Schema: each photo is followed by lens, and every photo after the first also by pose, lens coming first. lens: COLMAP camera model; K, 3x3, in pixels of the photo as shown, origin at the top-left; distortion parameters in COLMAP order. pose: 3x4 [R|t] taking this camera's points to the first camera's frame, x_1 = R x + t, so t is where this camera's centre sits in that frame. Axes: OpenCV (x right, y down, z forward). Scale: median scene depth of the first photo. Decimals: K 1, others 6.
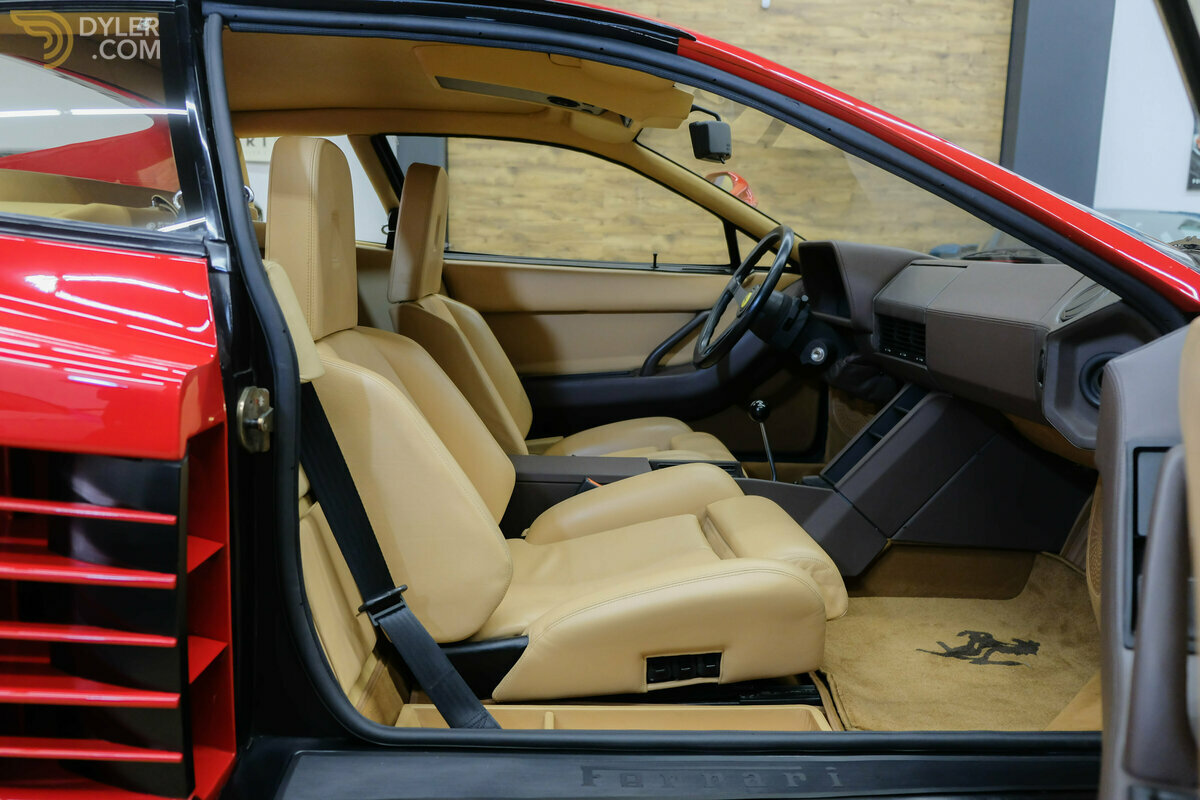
lens RADIAL K [[958.6, 0, 639.4], [0, 958.6, 401.4], [0, 0, 1]] dist [-0.001010, 0.008279]
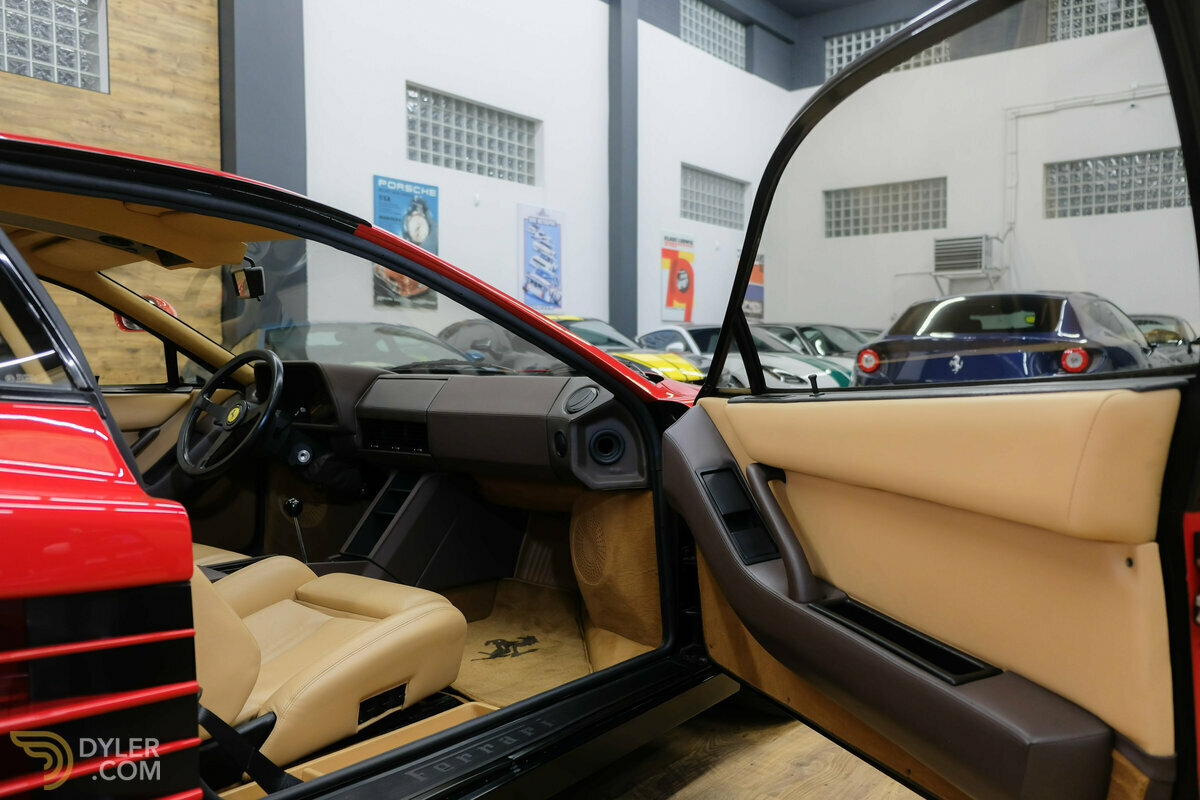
lens RADIAL K [[936.7, 0, 619.5], [0, 936.7, 408.5], [0, 0, 1]] dist [-0.007928, 0.011593]
pose [[0.676142, -0.060387, 0.734292, -0.107739], [0.129664, 0.990833, -0.037911, -0.003511], [-0.725272, 0.120844, 0.677774, -0.019227]]
